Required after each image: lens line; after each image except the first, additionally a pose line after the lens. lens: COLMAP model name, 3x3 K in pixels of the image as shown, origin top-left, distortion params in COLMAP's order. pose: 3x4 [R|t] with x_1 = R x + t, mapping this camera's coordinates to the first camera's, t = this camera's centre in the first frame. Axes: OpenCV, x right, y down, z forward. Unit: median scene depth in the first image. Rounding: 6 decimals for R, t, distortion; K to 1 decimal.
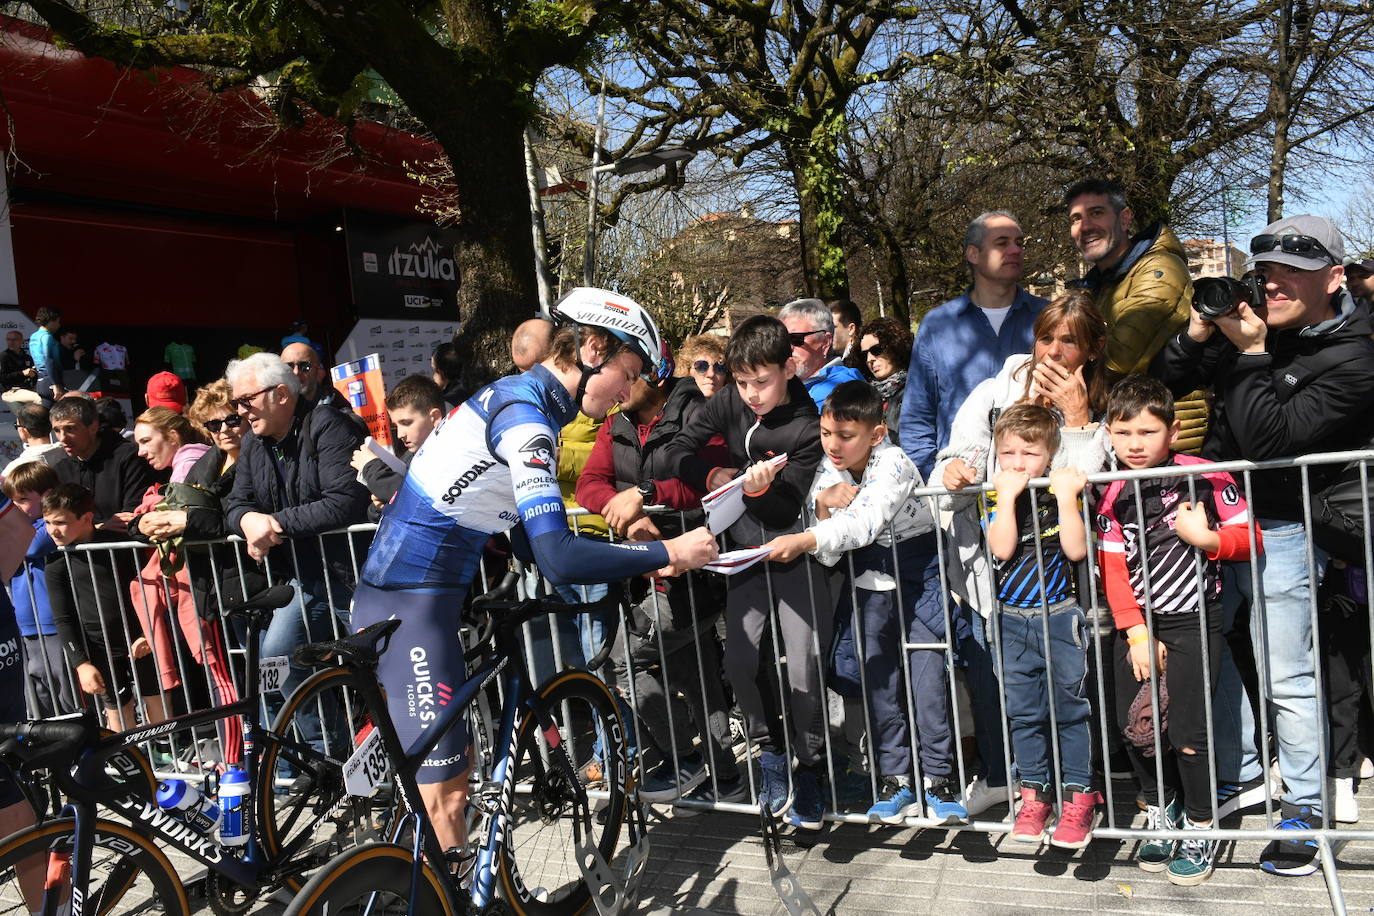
lens RADIAL K [[915.9, 0, 689.8], [0, 915.9, 461.9], [0, 0, 1]] dist [-0.110452, 0.051156]
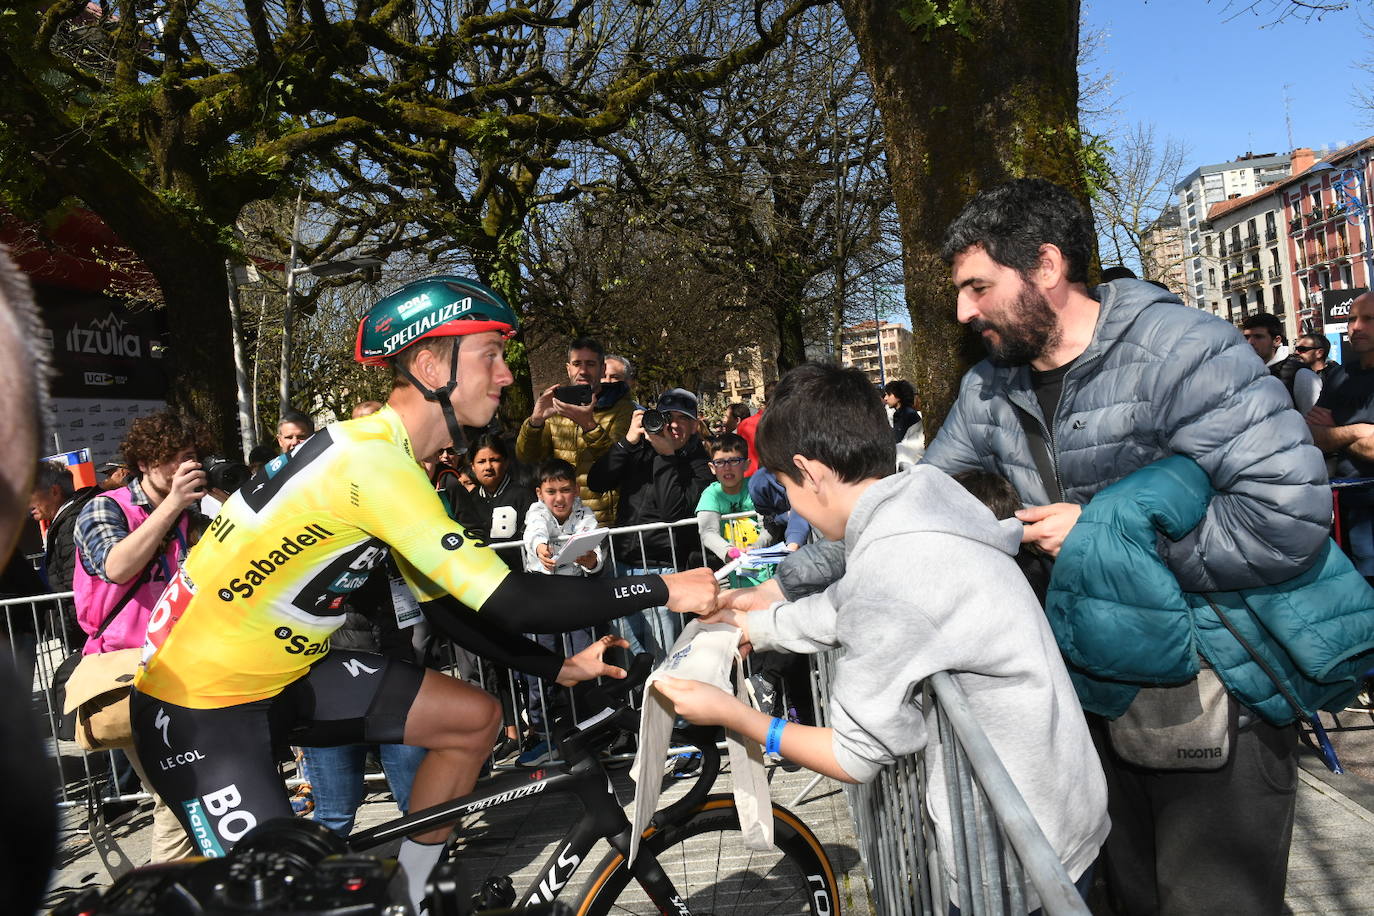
lens RADIAL K [[915.9, 0, 689.8], [0, 915.9, 461.9], [0, 0, 1]] dist [-0.110452, 0.051156]
pose [[0.951654, -0.010273, 0.307002, 0.013663], [0.034431, 0.996710, -0.073377, 0.000939], [-0.305238, 0.080400, 0.948876, -0.110239]]
